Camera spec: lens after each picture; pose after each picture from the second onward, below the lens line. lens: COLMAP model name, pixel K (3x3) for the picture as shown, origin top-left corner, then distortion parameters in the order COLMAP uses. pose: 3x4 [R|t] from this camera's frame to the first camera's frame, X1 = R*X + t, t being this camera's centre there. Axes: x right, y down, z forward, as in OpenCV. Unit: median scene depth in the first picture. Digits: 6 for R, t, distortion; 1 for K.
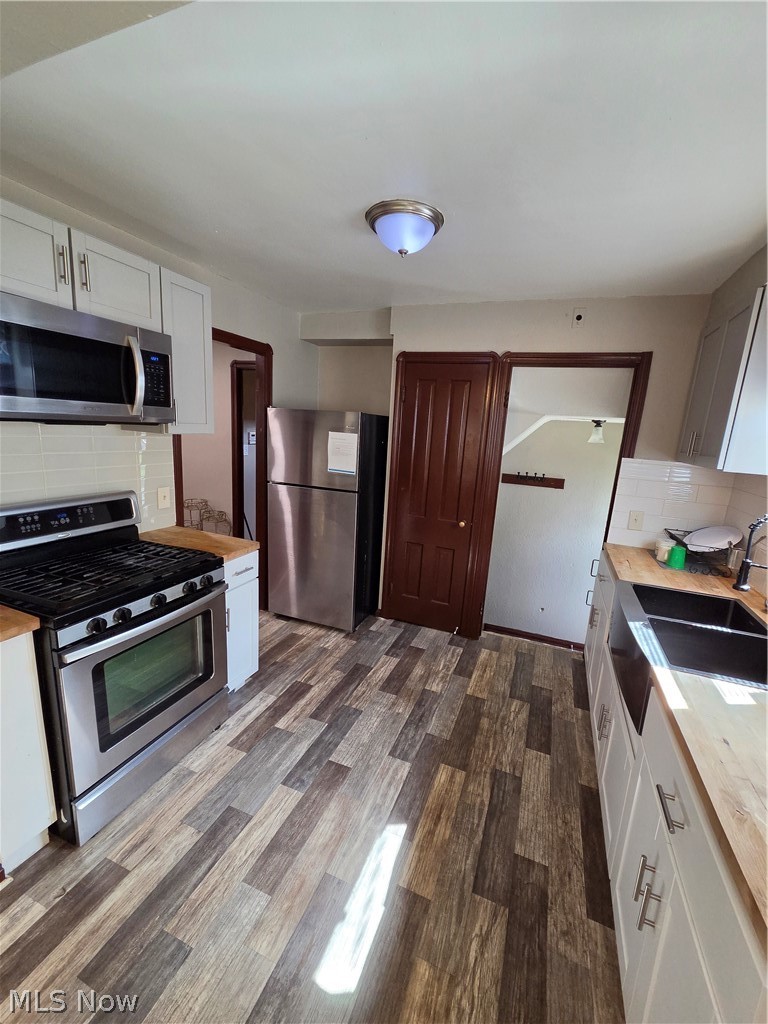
lens RADIAL K [[418.9, 0, 401.7], [0, 418.9, 503.0], [0, 0, 1]] dist [-0.000800, 0.002928]
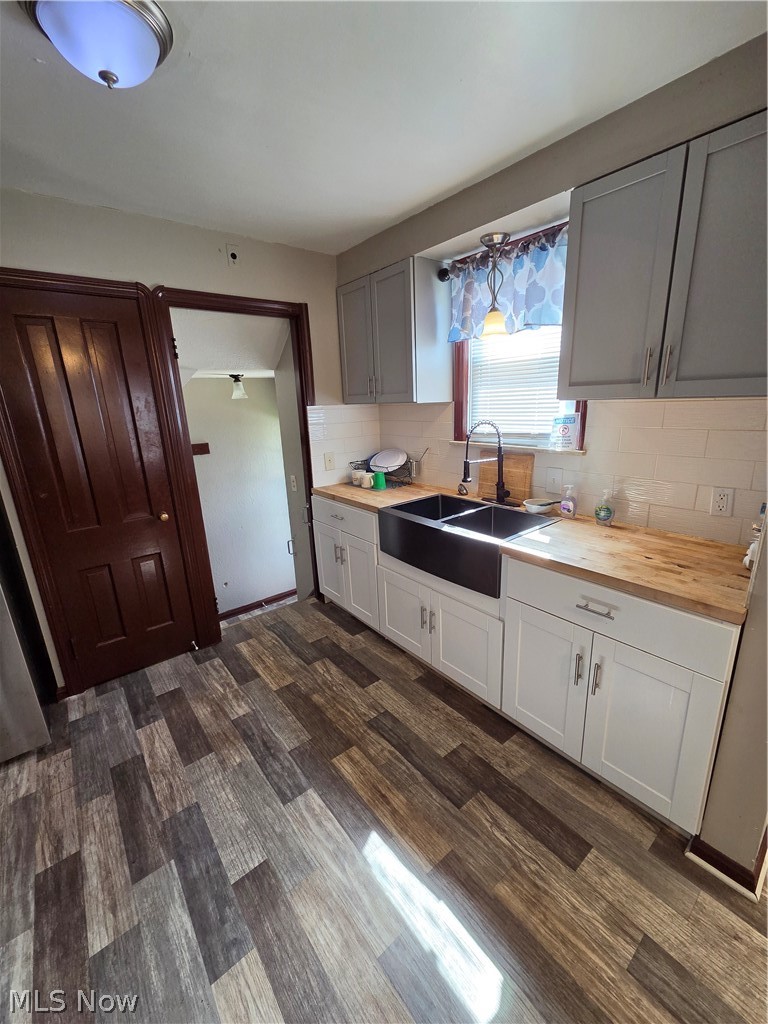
lens RADIAL K [[418.9, 0, 390.3], [0, 418.9, 506.4], [0, 0, 1]] dist [-0.000800, 0.002928]
pose [[0.504401, -0.292291, 0.812493, -0.396817], [0.220705, 0.953349, 0.205948, -0.050700], [-0.834787, 0.075441, 0.545381, 0.351841]]
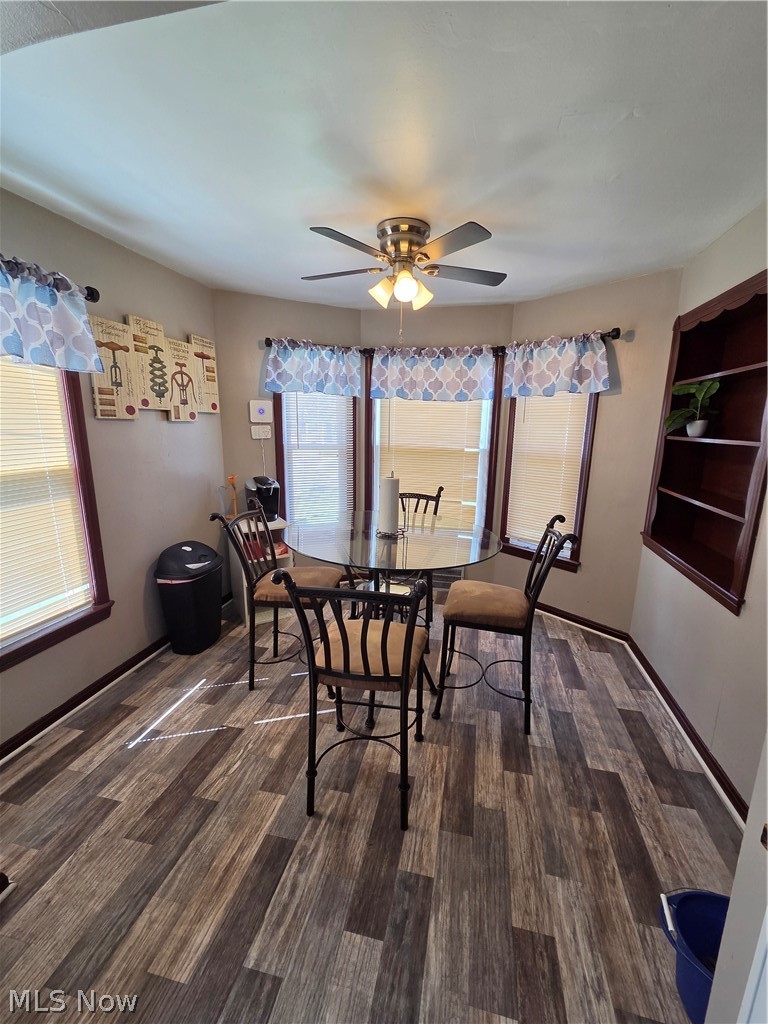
lens RADIAL K [[418.9, 0, 387.1], [0, 418.9, 511.5], [0, 0, 1]] dist [-0.000800, 0.002928]
pose [[-0.988569, -0.048600, -0.142722, 0.137040], [-0.099766, 0.920603, 0.377542, -0.278448], [0.113042, 0.387465, -0.914928, 1.775876]]
